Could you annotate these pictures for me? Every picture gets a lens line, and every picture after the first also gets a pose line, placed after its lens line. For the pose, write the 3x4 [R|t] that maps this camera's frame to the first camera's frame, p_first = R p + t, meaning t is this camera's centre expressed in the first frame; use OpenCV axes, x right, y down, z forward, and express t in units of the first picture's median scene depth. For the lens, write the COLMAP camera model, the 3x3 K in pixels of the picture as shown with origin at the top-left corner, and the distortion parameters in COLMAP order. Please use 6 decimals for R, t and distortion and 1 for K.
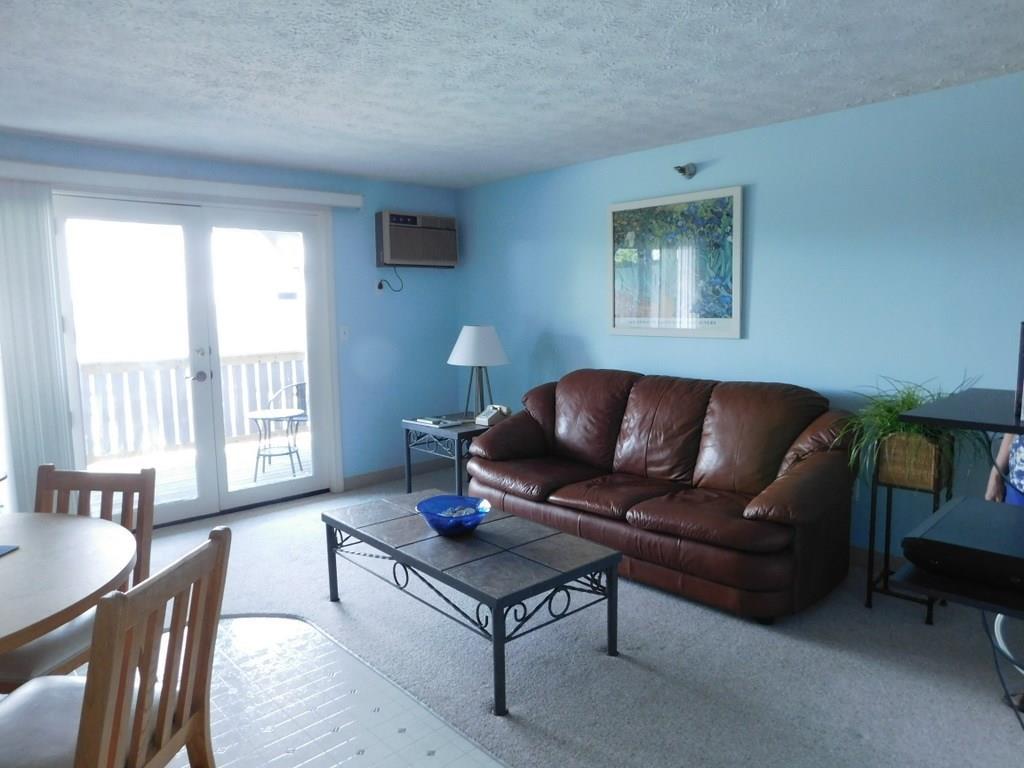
lens RADIAL K [[690.1, 0, 509.8], [0, 690.1, 392.2], [0, 0, 1]] dist [-0.013253, 0.034276]
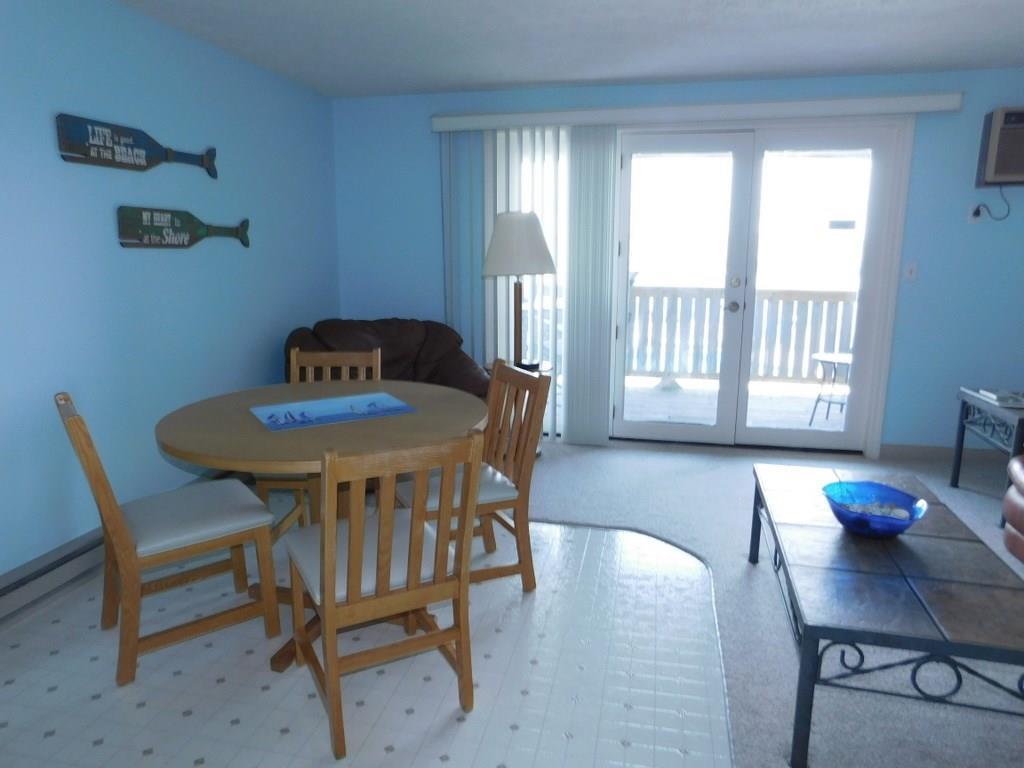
lens RADIAL K [[690.1, 0, 507.0], [0, 690.1, 381.0], [0, 0, 1]] dist [-0.013253, 0.034276]
pose [[0.588476, 0.177975, -0.788683, 0.174576], [-0.119777, 0.983898, 0.132656, -0.010347], [0.799594, 0.016402, 0.600317, 0.147385]]
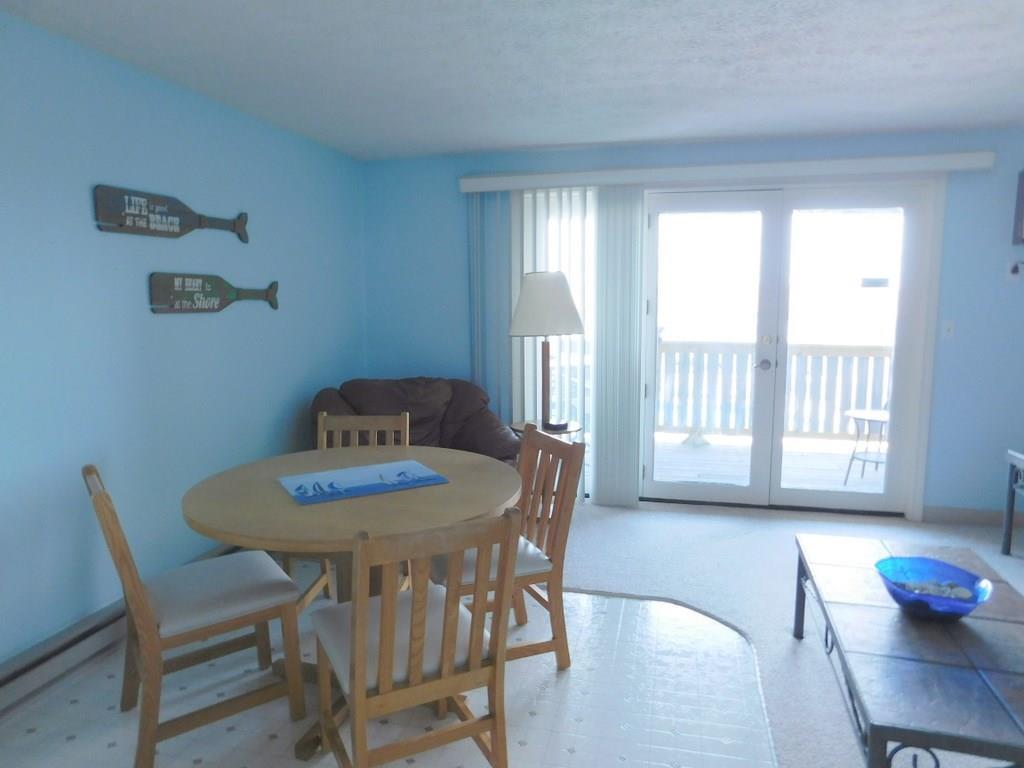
lens RADIAL K [[690.1, 0, 511.0], [0, 690.1, 388.3], [0, 0, 1]] dist [-0.013253, 0.034276]
pose [[0.569746, 0.127087, -0.811935, 0.154770], [-0.114777, 0.990593, 0.074510, -0.022490], [0.813766, 0.050740, 0.578973, 0.146985]]
